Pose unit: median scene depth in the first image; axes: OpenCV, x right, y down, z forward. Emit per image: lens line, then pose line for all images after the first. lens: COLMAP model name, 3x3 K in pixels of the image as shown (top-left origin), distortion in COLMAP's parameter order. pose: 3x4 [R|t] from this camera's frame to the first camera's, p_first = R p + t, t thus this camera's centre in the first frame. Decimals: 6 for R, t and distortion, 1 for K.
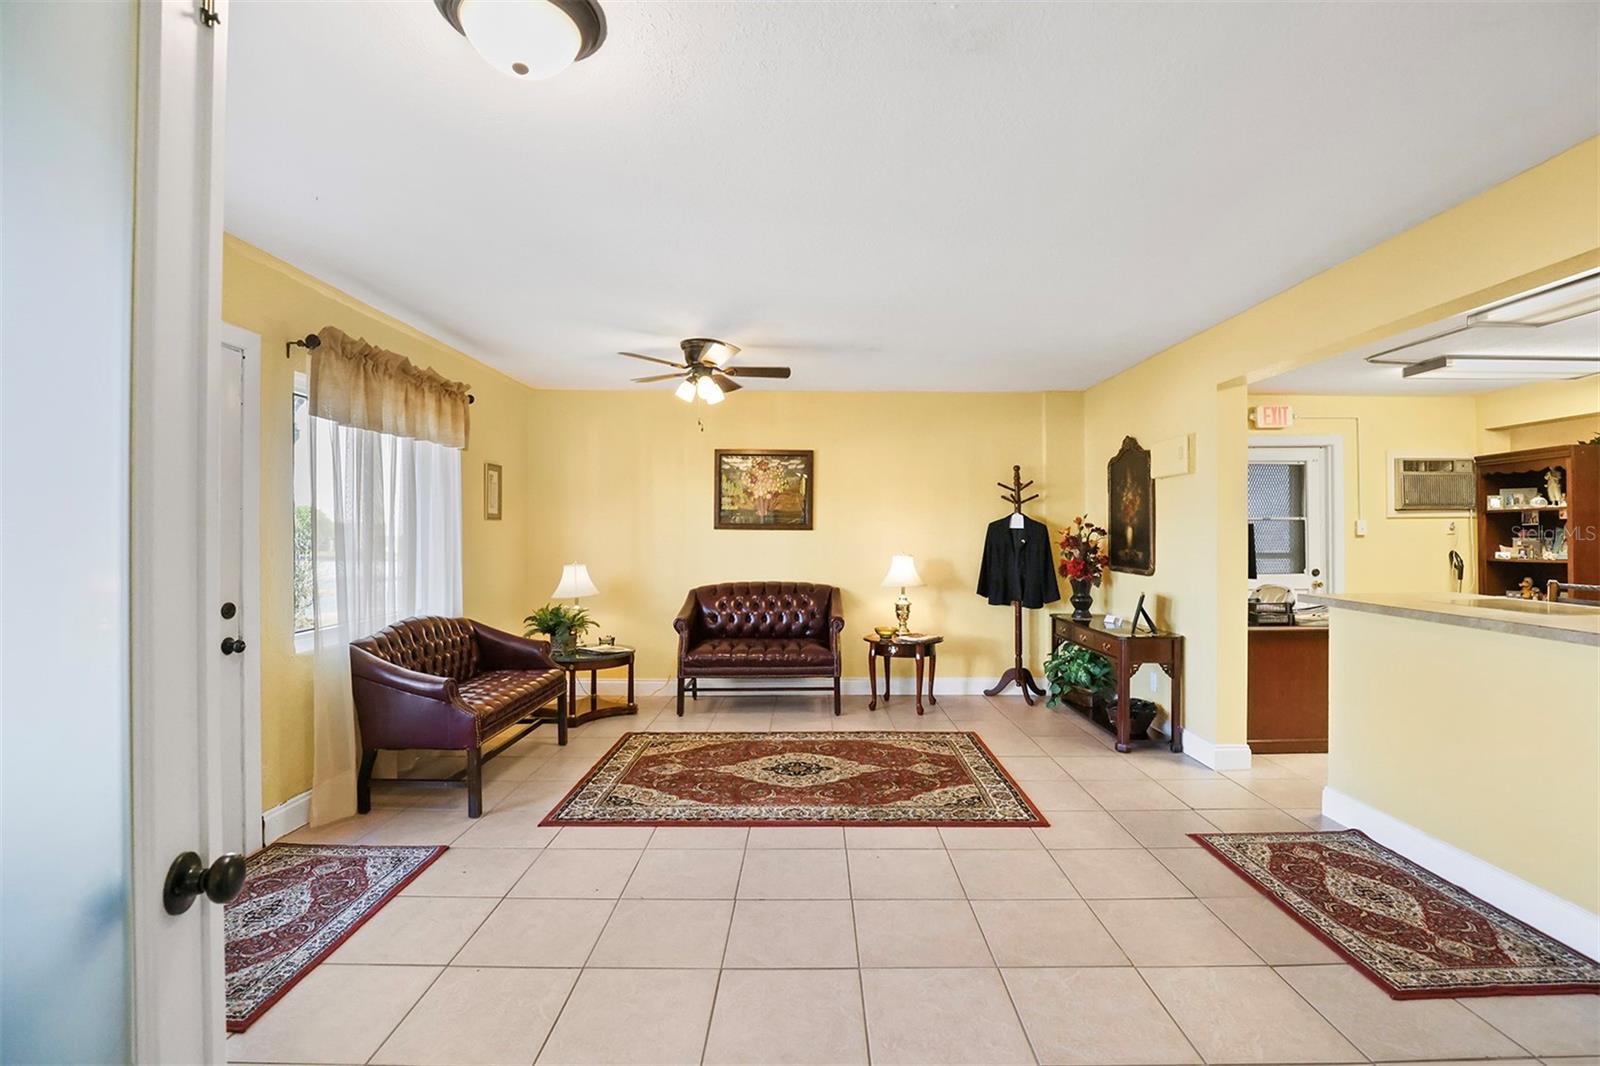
lens RADIAL K [[712.4, 0, 822.0], [0, 712.4, 532.2], [0, 0, 1]] dist [-0.032426, 0.000209]
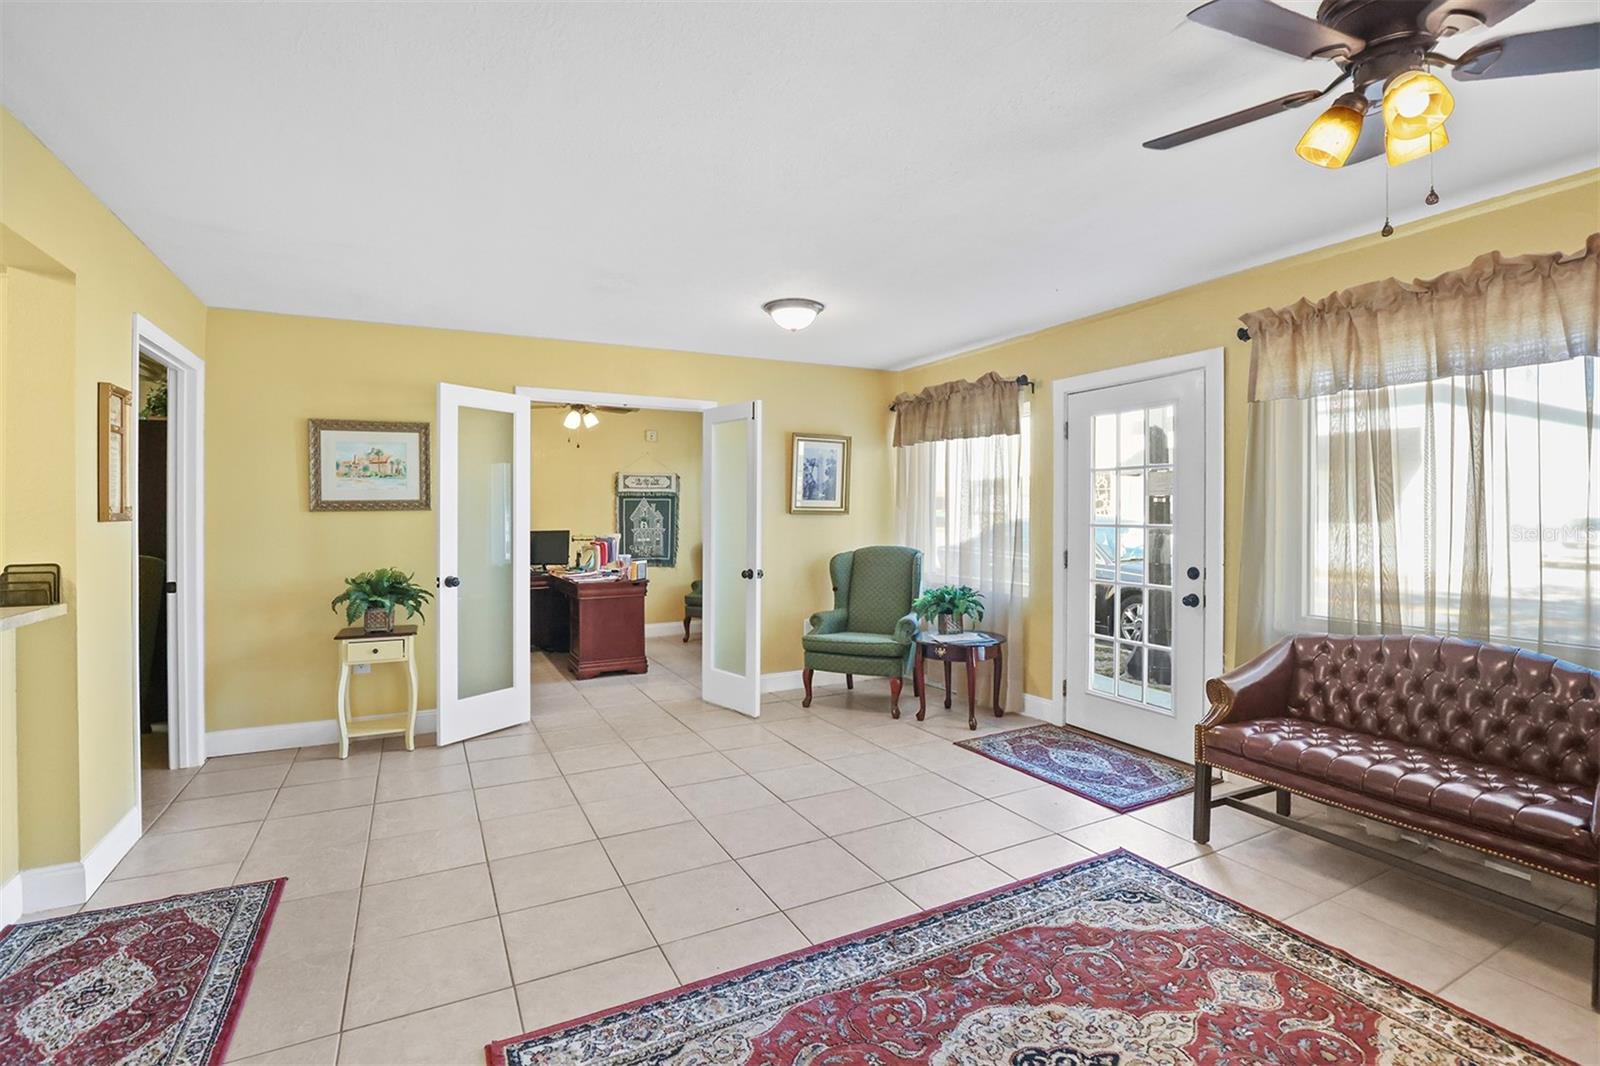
lens RADIAL K [[738.7, 0, 804.9], [0, 738.7, 520.4], [0, 0, 1]] dist [-0.032376, 0.000778]
pose [[-0.891812, 0.005491, -0.452373, 0.323703], [0.000609, 0.999940, 0.010937, -0.001390], [0.452406, 0.009479, -0.891762, 1.476610]]
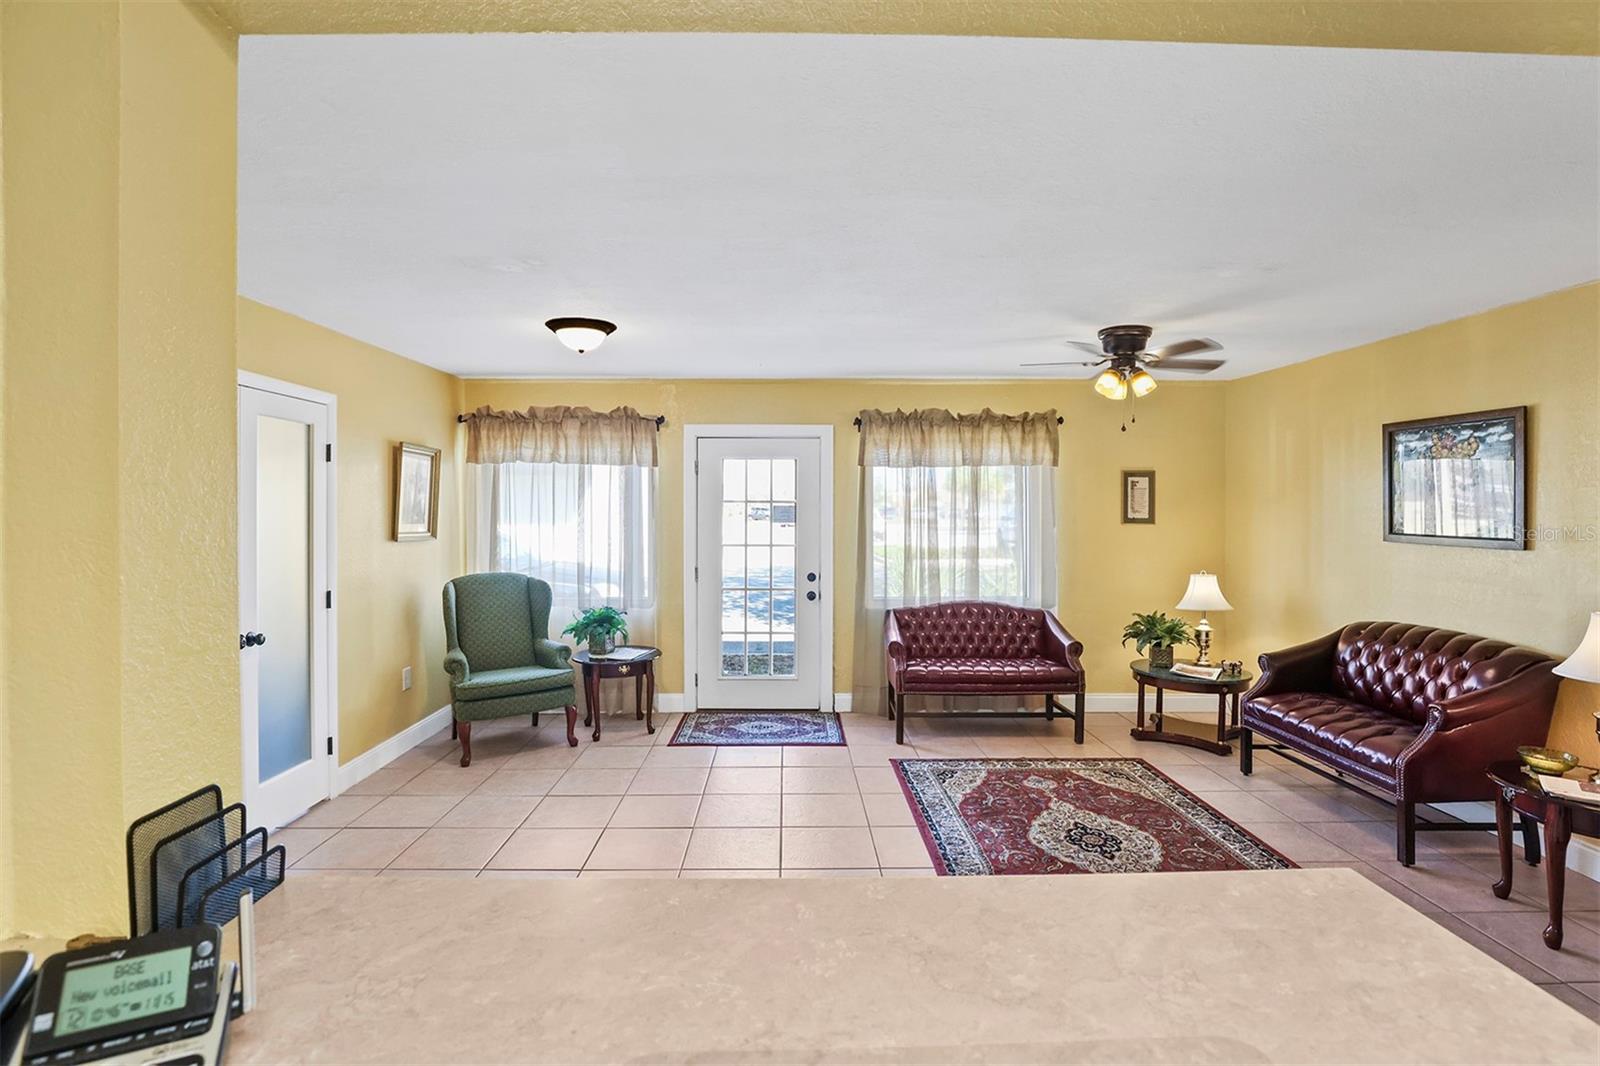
lens RADIAL K [[738.7, 0, 804.9], [0, 738.7, 520.4], [0, 0, 1]] dist [-0.032376, 0.000778]
pose [[0.006859, 0.001041, -0.999976, 0.897037], [-0.001722, 0.999998, 0.001029, -0.034244], [0.999975, 0.001715, 0.006860, 0.752141]]
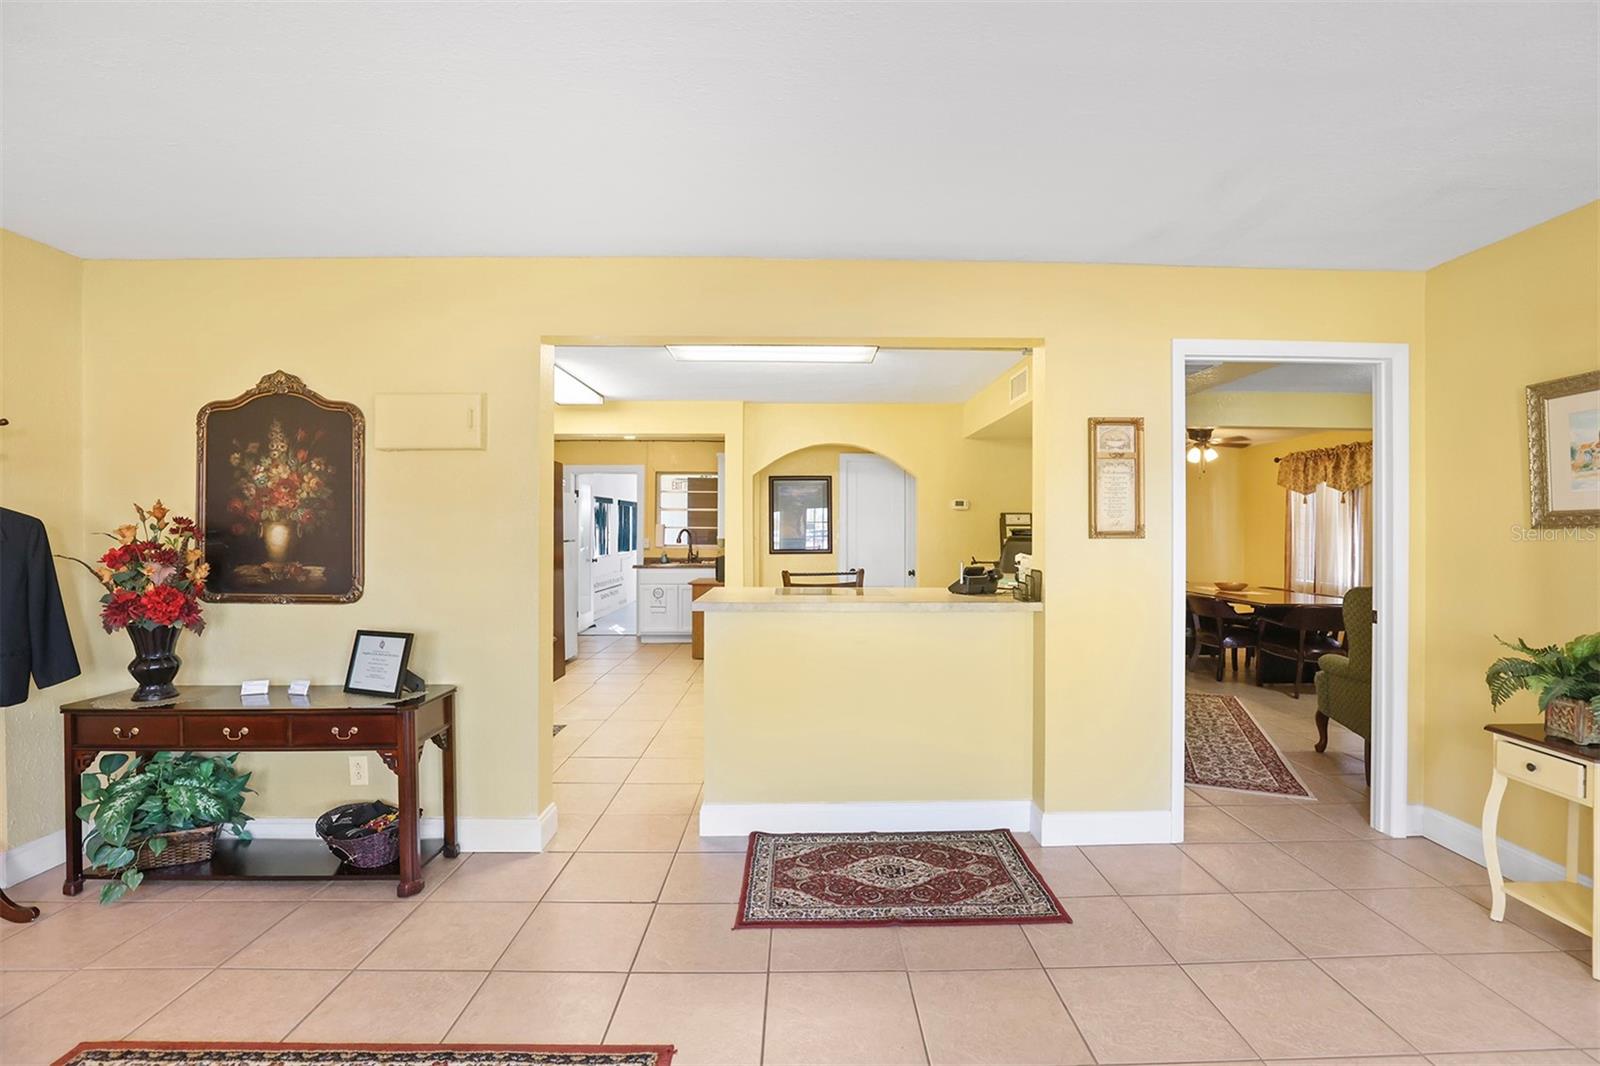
lens RADIAL K [[738.7, 0, 804.9], [0, 738.7, 520.4], [0, 0, 1]] dist [-0.032376, 0.000778]
pose [[0.004393, 0.006535, 0.999969, -0.250713], [0.002570, 0.999975, -0.006546, -0.008860], [-0.999987, 0.002598, 0.004376, 0.818666]]
